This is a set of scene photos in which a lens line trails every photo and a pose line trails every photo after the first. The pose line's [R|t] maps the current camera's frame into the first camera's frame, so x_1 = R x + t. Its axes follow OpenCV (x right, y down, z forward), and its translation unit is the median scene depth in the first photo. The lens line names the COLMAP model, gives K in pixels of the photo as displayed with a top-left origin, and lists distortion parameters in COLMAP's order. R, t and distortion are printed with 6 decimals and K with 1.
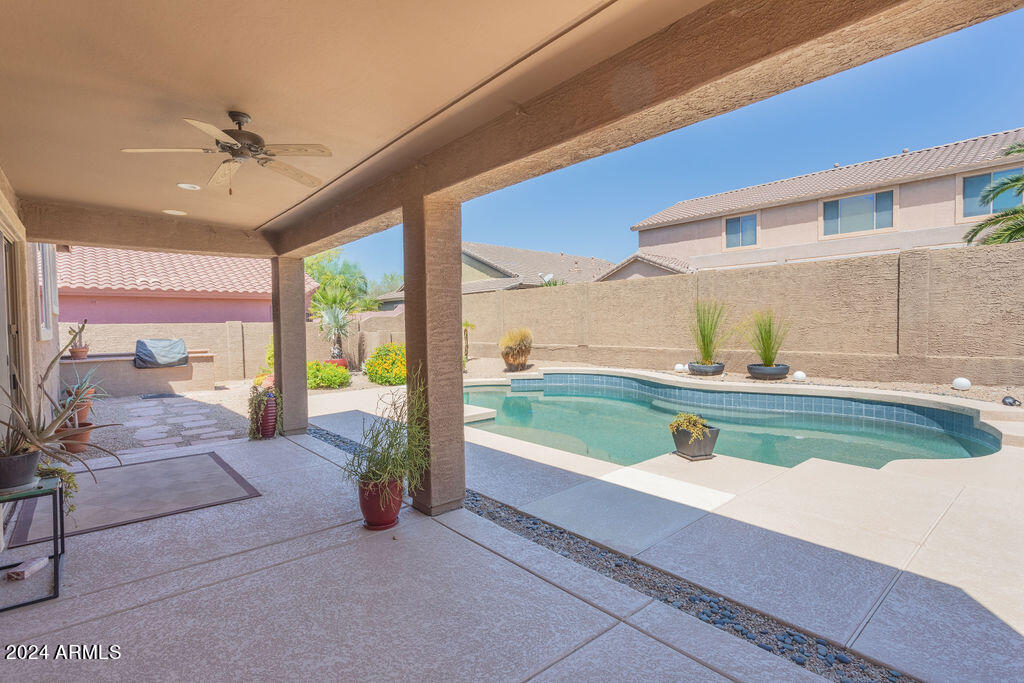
lens RADIAL K [[493.7, 0, 514.5], [0, 493.7, 340.1], [0, 0, 1]] dist [0.006723, -0.001693]
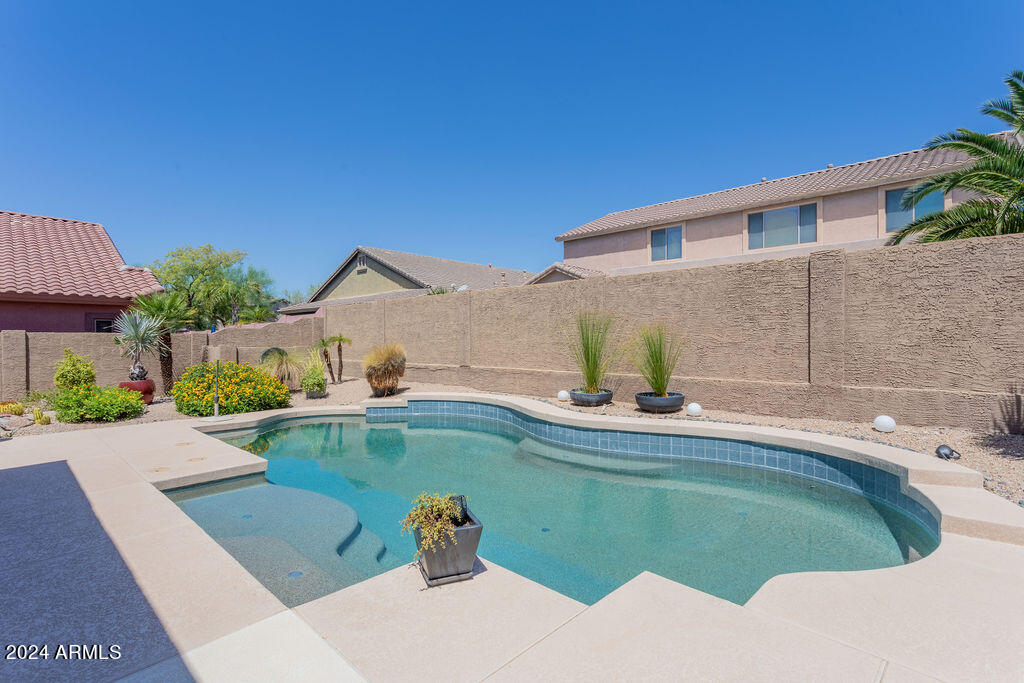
lens RADIAL K [[493.7, 0, 518.0], [0, 493.7, 341.2], [0, 0, 1]] dist [0.006723, -0.001693]
pose [[0.995653, 0.013479, 0.092160, 0.189931], [-0.010487, 0.999405, -0.032873, -0.005447], [-0.092548, 0.031763, 0.995201, 0.205191]]
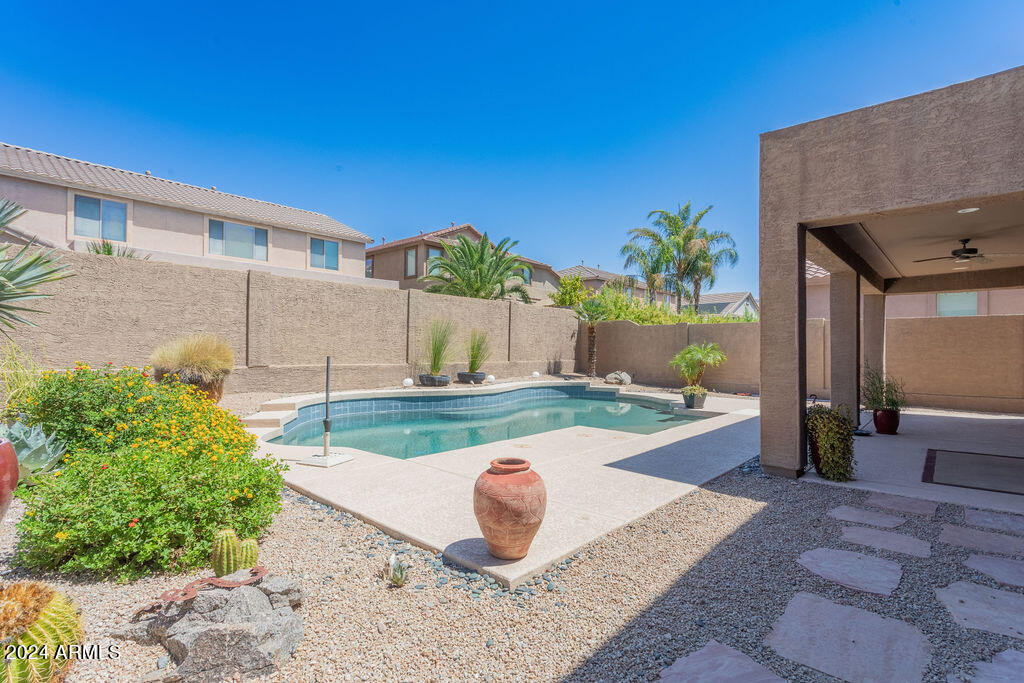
lens RADIAL K [[493.7, 0, 516.8], [0, 493.7, 345.5], [0, 0, 1]] dist [0.006723, -0.001693]
pose [[-0.123137, 0.023182, 0.992119, -0.707621], [0.027374, 0.999426, -0.019955, 0.007500], [-0.992012, 0.024701, -0.123701, 0.931716]]
